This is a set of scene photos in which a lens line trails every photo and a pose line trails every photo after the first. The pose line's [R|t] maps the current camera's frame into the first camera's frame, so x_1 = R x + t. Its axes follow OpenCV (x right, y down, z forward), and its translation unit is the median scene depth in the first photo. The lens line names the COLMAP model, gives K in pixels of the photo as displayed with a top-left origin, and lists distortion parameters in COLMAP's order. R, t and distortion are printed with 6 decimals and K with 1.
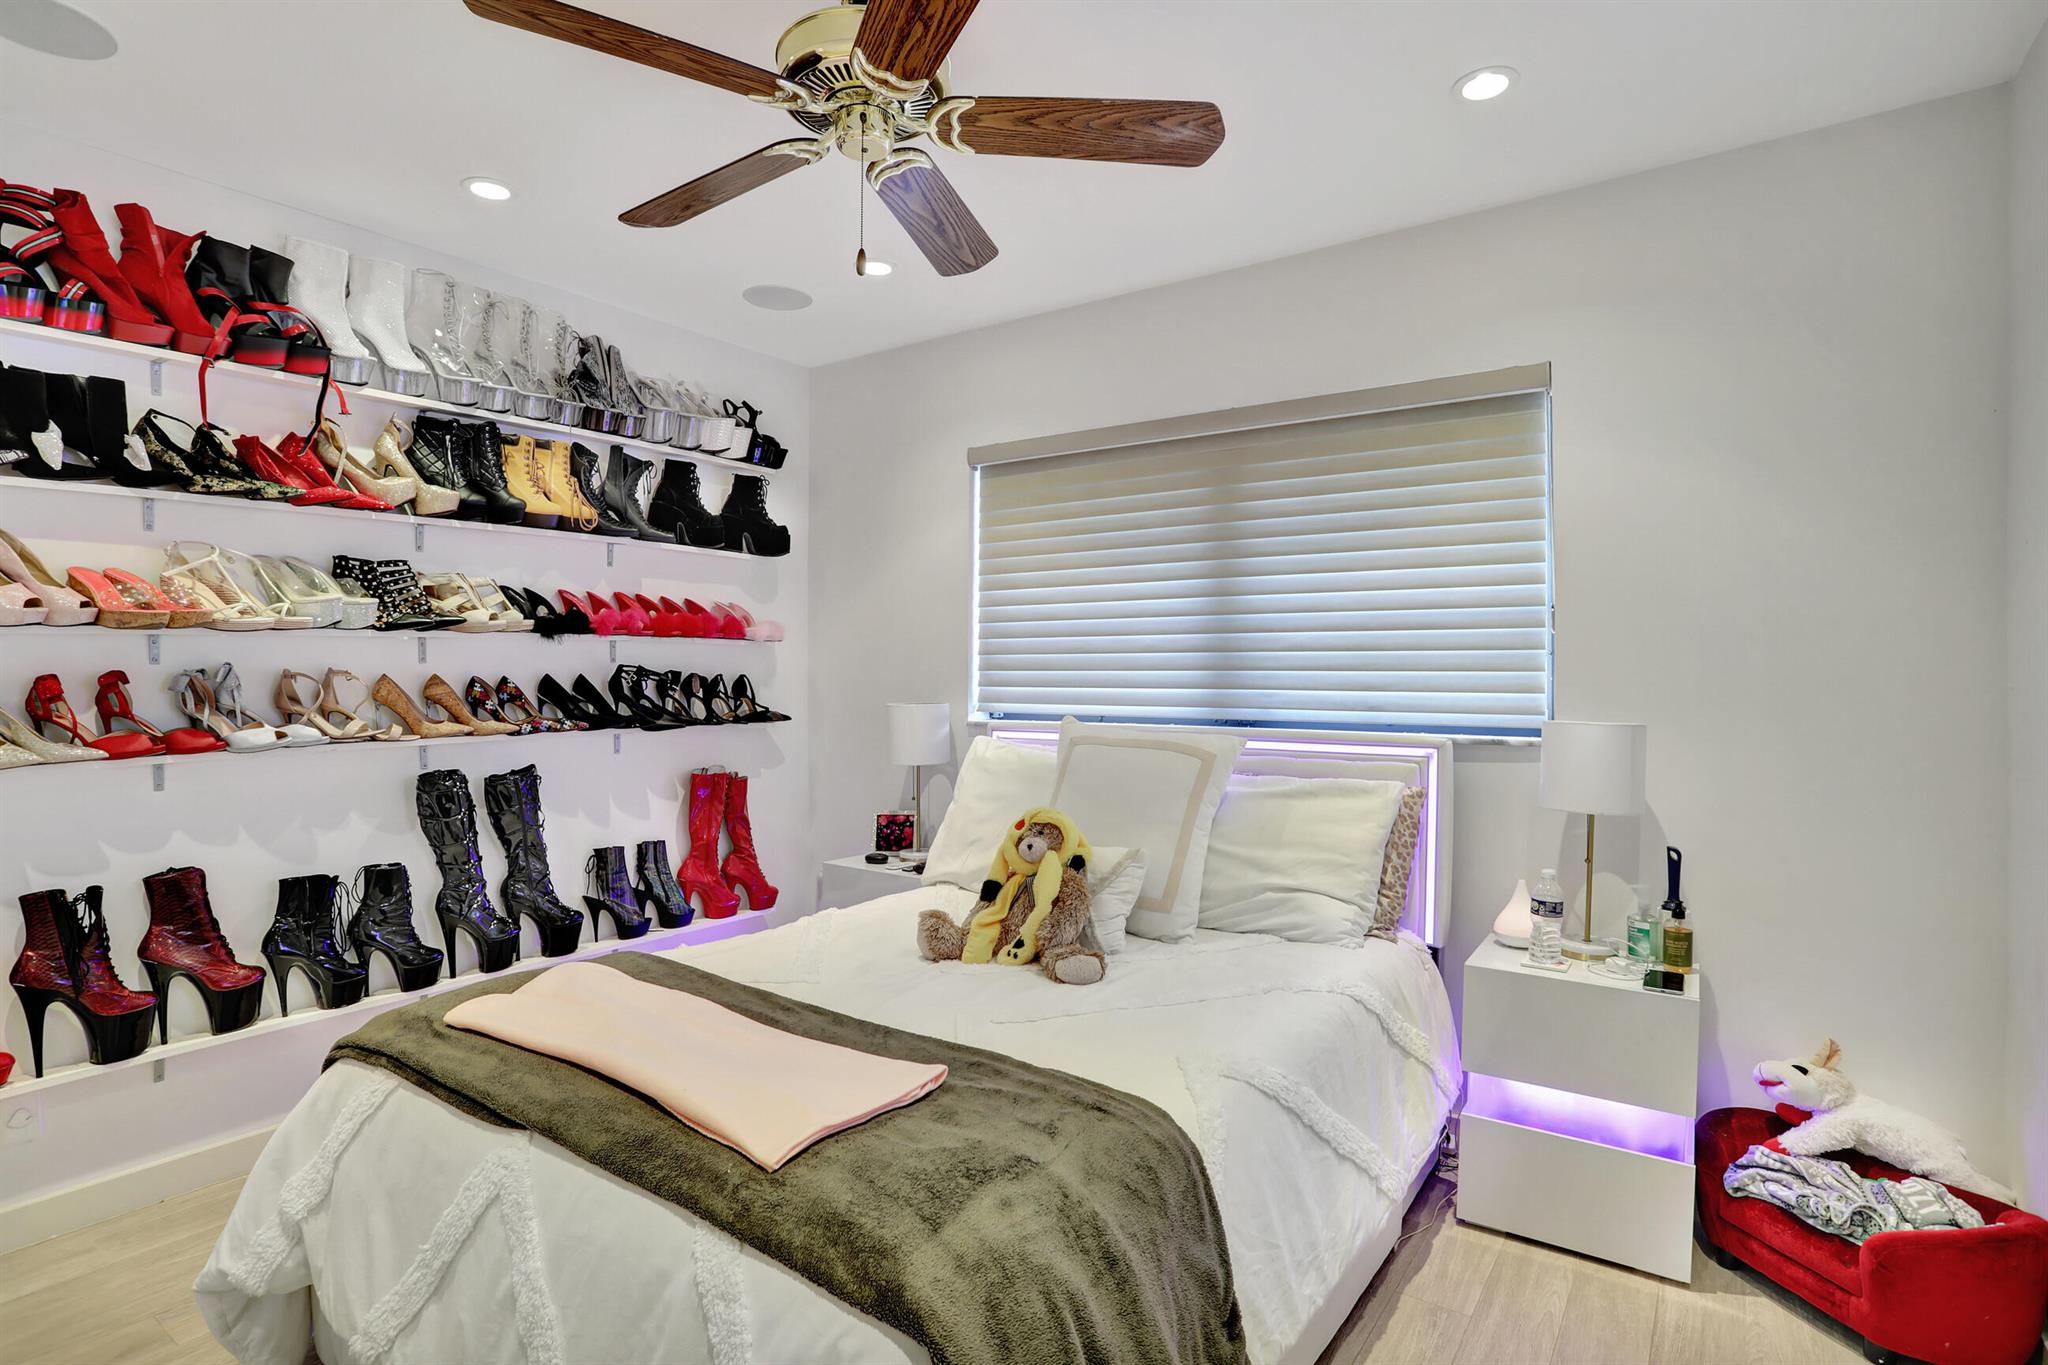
lens RADIAL K [[1033.5, 0, 1018.7], [0, 1033.5, 678.2], [0, 0, 1]] dist [-0.068223, 0.026831]
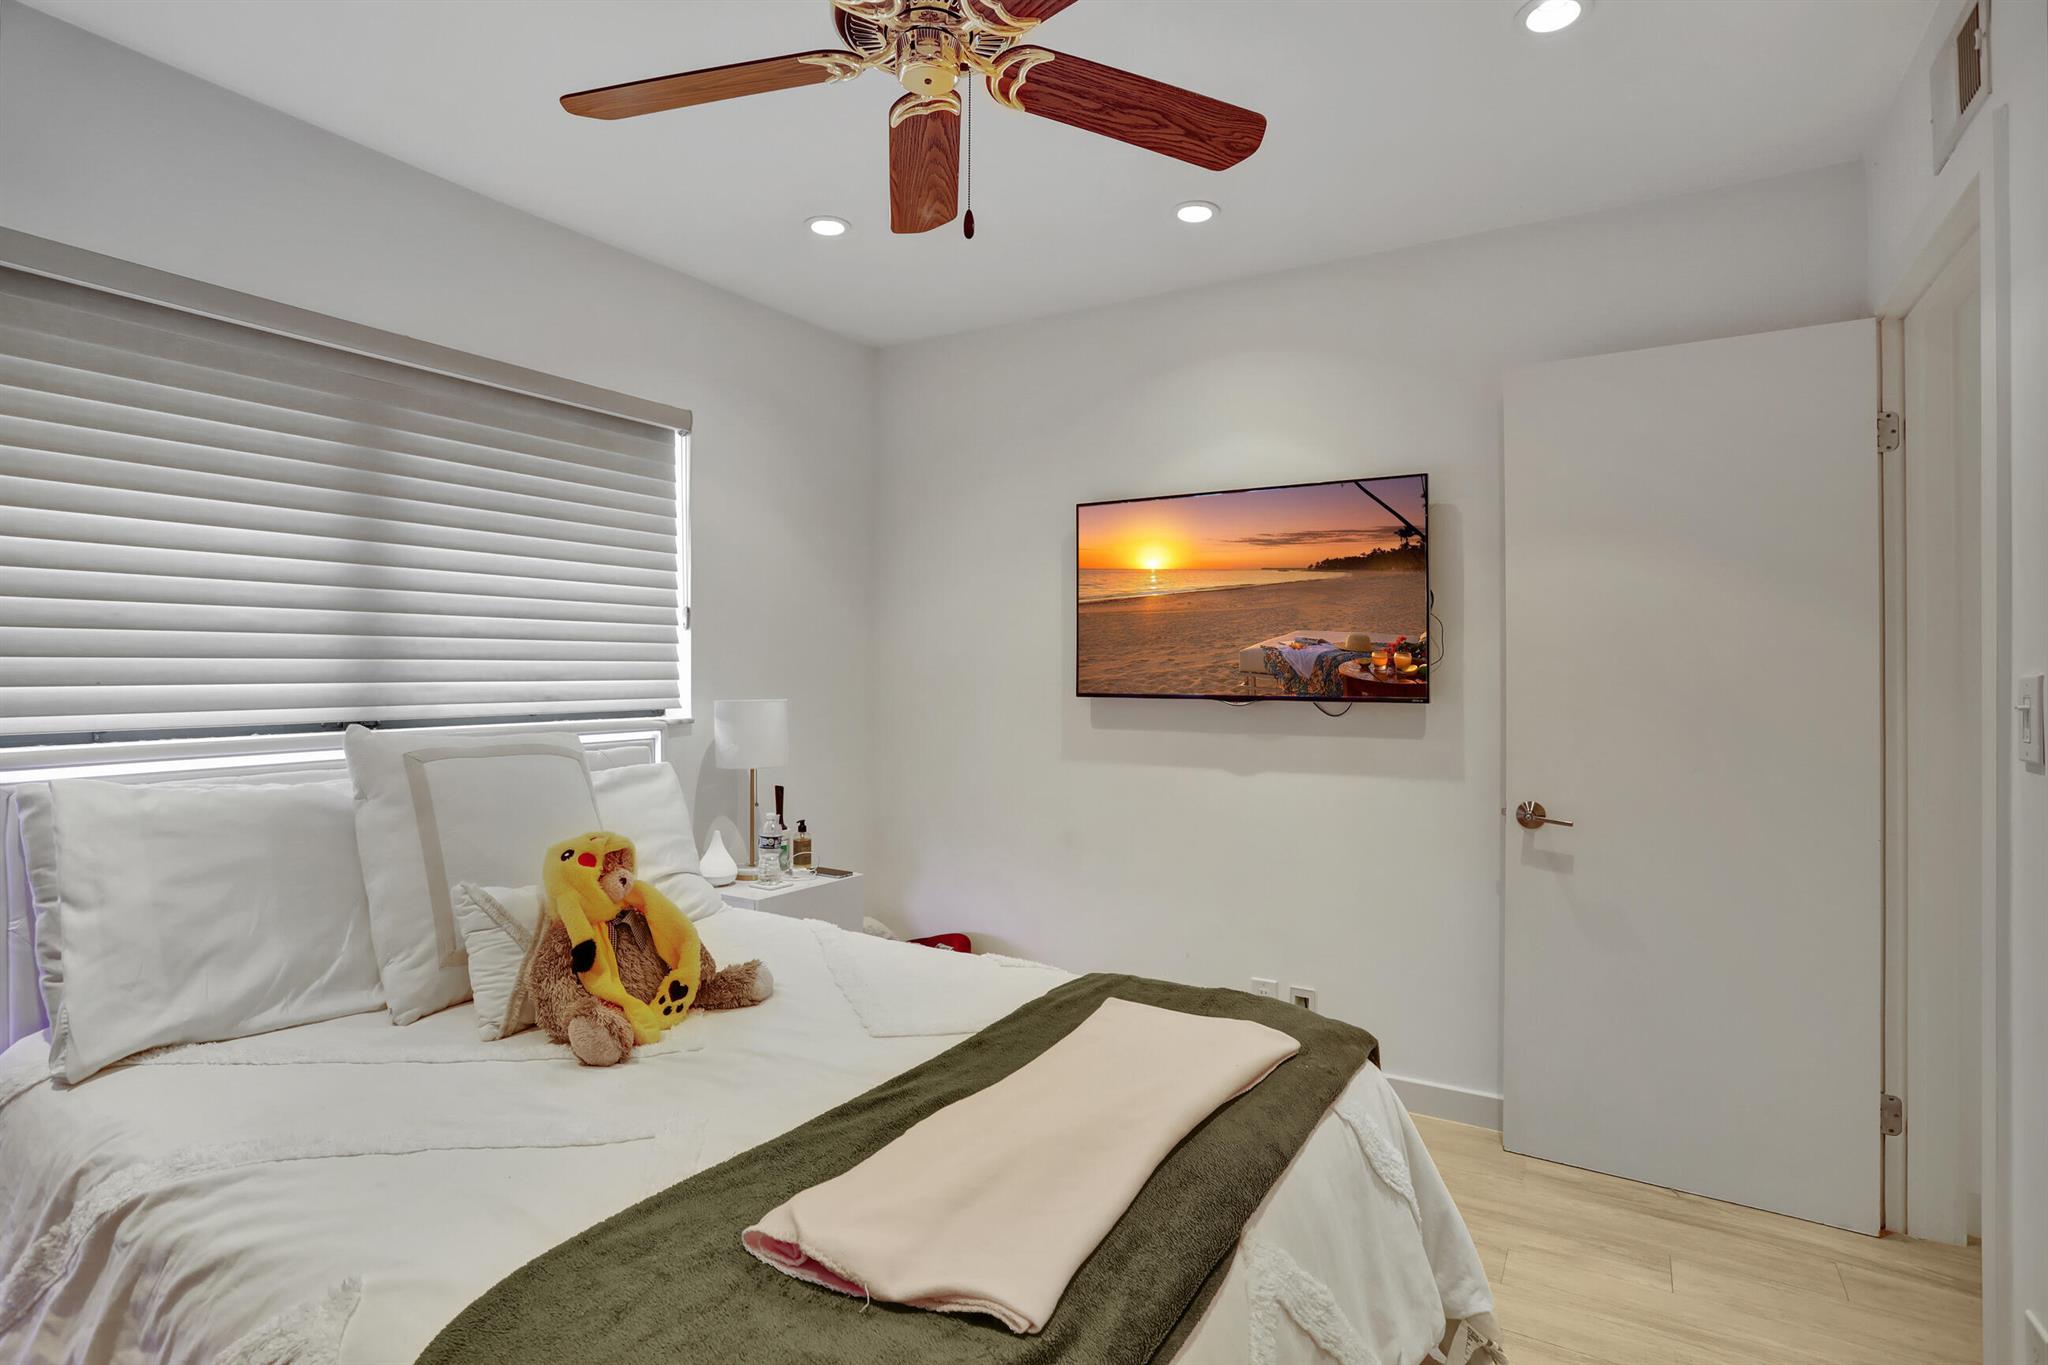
lens RADIAL K [[983.4, 0, 1011.9], [0, 983.4, 685.3], [0, 0, 1]] dist [-0.067845, 0.025192]
pose [[-0.042610, -0.017961, 0.998930, -0.624344], [0.004637, 0.999824, 0.018175, 0.001749], [-0.999081, 0.005407, -0.042519, 0.617653]]
